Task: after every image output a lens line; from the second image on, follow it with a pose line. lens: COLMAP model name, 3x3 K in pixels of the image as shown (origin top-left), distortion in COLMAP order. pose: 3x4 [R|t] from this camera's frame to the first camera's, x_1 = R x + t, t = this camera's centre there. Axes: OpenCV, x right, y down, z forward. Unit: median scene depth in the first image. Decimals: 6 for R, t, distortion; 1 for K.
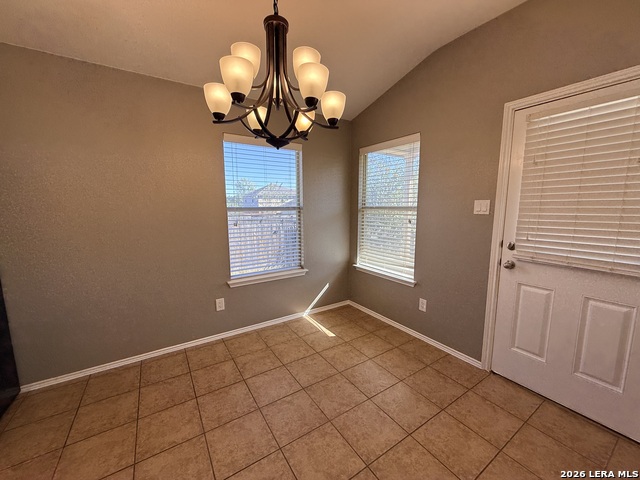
lens RADIAL K [[256.1, 0, 320.0], [0, 256.1, 239.5], [0, 0, 1]] dist [-0.000216, 0.000293]
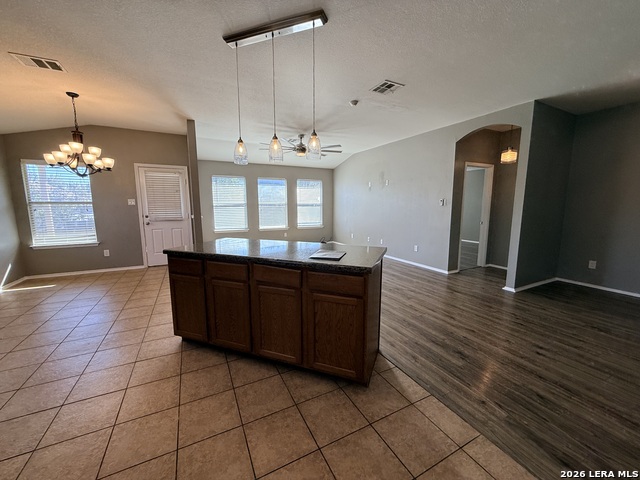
lens RADIAL K [[256.1, 0, 320.0], [0, 256.1, 239.5], [0, 0, 1]] dist [-0.000216, 0.000293]
pose [[0.108280, -0.136274, 0.984736, -1.153939], [0.129460, 0.984058, 0.121945, 0.113470], [-0.985655, 0.114279, 0.124196, -0.734677]]
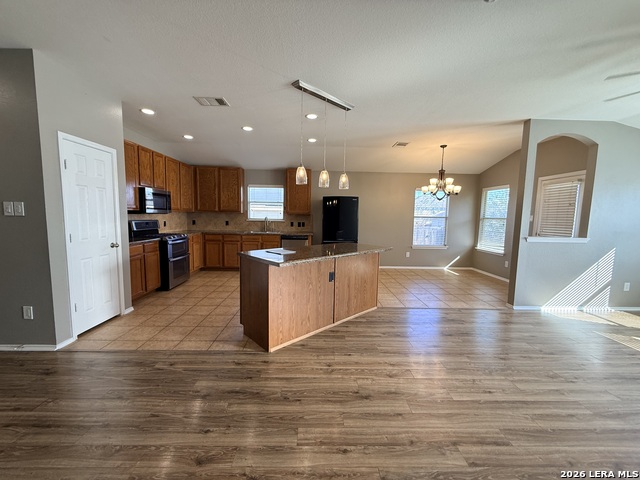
lens RADIAL K [[256.1, 0, 320.0], [0, 256.1, 239.5], [0, 0, 1]] dist [-0.000216, 0.000293]
pose [[0.849845, 0.069101, -0.522484, 0.161520], [-0.089553, 0.995884, -0.013951, 0.194408], [0.519369, 0.058646, 0.852535, -1.430808]]
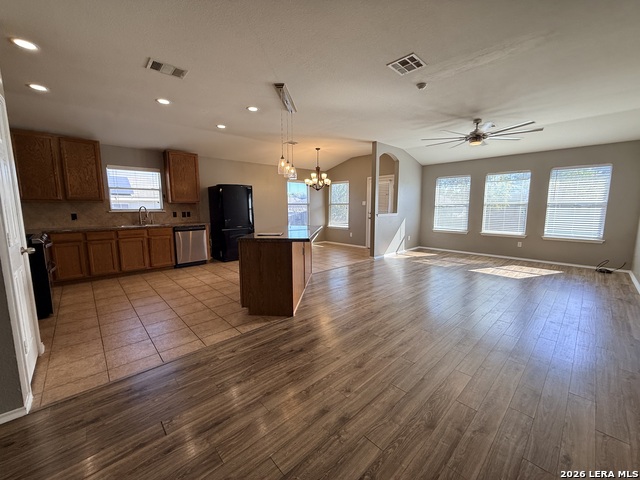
lens RADIAL K [[256.1, 0, 320.0], [0, 256.1, 239.5], [0, 0, 1]] dist [-0.000216, 0.000293]
pose [[0.984305, -0.023299, 0.174930, -0.461987], [0.023628, 0.999721, 0.000202, 0.268664], [-0.174886, 0.003934, 0.984581, -1.785369]]
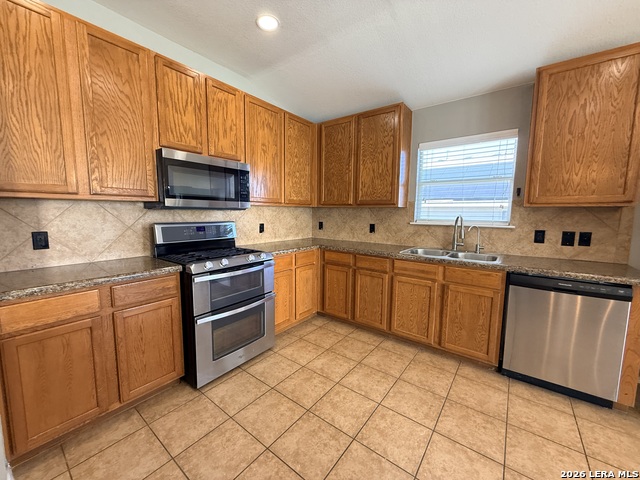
lens RADIAL K [[256.1, 0, 320.0], [0, 256.1, 239.5], [0, 0, 1]] dist [-0.000216, 0.000293]
pose [[0.329602, 0.106446, -0.938100, -0.689341], [-0.133034, 0.988947, 0.065474, 0.101662], [0.934700, 0.103218, 0.340120, -0.575589]]
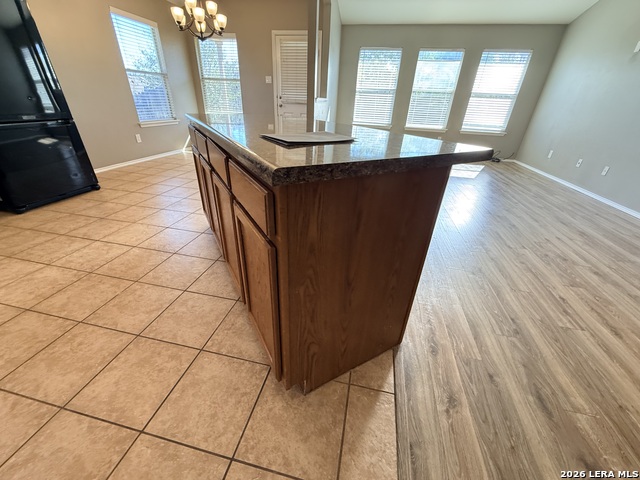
lens RADIAL K [[256.1, 0, 320.0], [0, 256.1, 239.5], [0, 0, 1]] dist [-0.000216, 0.000293]
pose [[0.709654, -0.308630, 0.633355, -0.712210], [0.048650, 0.918269, 0.392956, 0.232388], [-0.702868, -0.248050, 0.666669, -0.925886]]
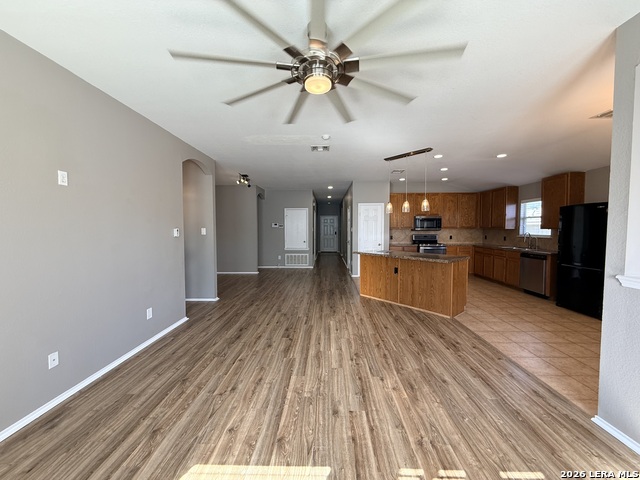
lens RADIAL K [[256.1, 0, 320.0], [0, 256.1, 239.5], [0, 0, 1]] dist [-0.000216, 0.000293]
pose [[-0.570827, 0.041365, -0.820028, 1.223454], [-0.101753, 0.987467, 0.120642, -0.006495], [0.814741, 0.152306, -0.559464, -0.058792]]
